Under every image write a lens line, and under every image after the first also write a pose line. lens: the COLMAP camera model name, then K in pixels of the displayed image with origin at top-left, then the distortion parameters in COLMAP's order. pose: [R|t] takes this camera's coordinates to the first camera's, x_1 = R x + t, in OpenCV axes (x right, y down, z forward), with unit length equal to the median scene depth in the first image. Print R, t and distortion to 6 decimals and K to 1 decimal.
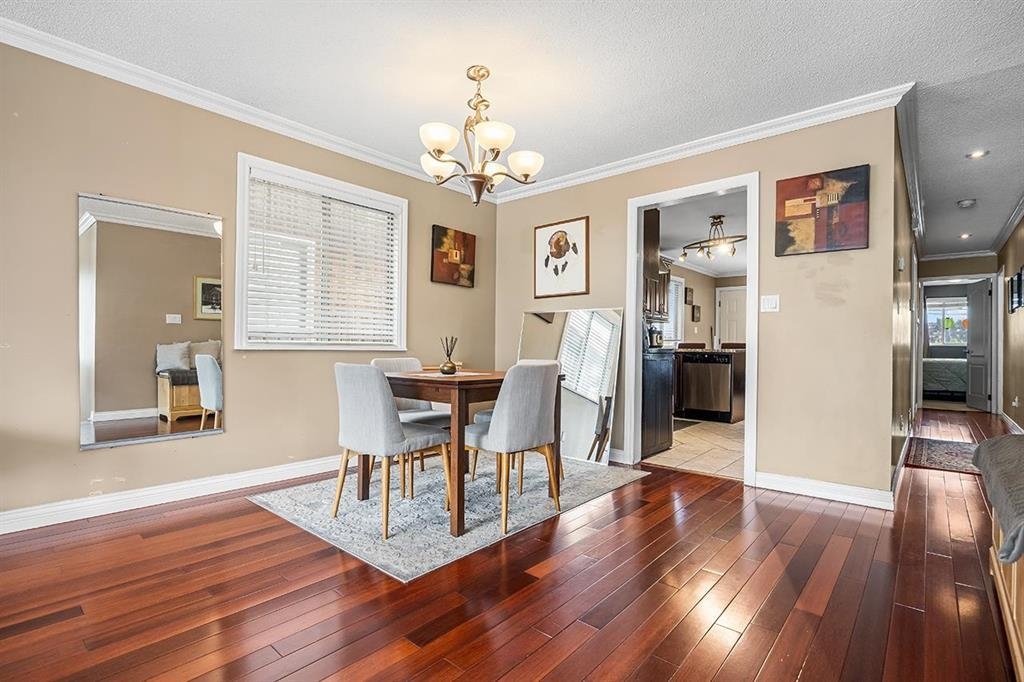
lens RADIAL K [[478.3, 0, 512.0], [0, 478.3, 341.0], [0, 0, 1]] dist [0.001164, 0.000487]
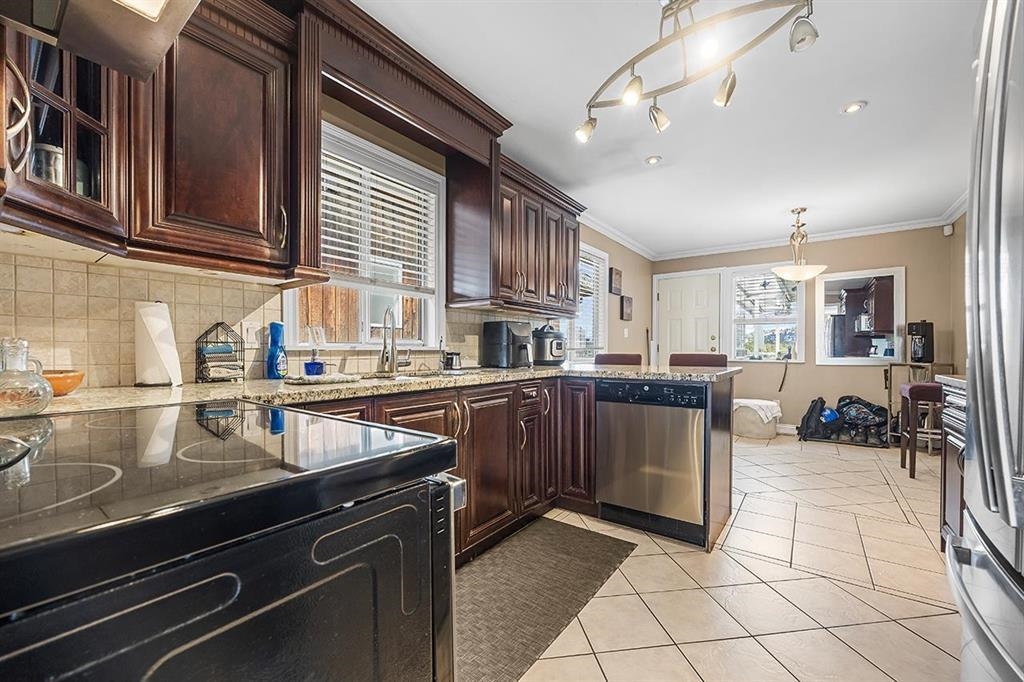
lens RADIAL K [[398.1, 0, 514.5], [0, 398.1, 339.7], [0, 0, 1]] dist [0.000255, -0.000075]
pose [[0.996093, -0.001732, 0.088289, 0.223803], [0.002899, 0.999910, -0.013092, -0.008002], [-0.088258, 0.013297, 0.996009, 0.571106]]
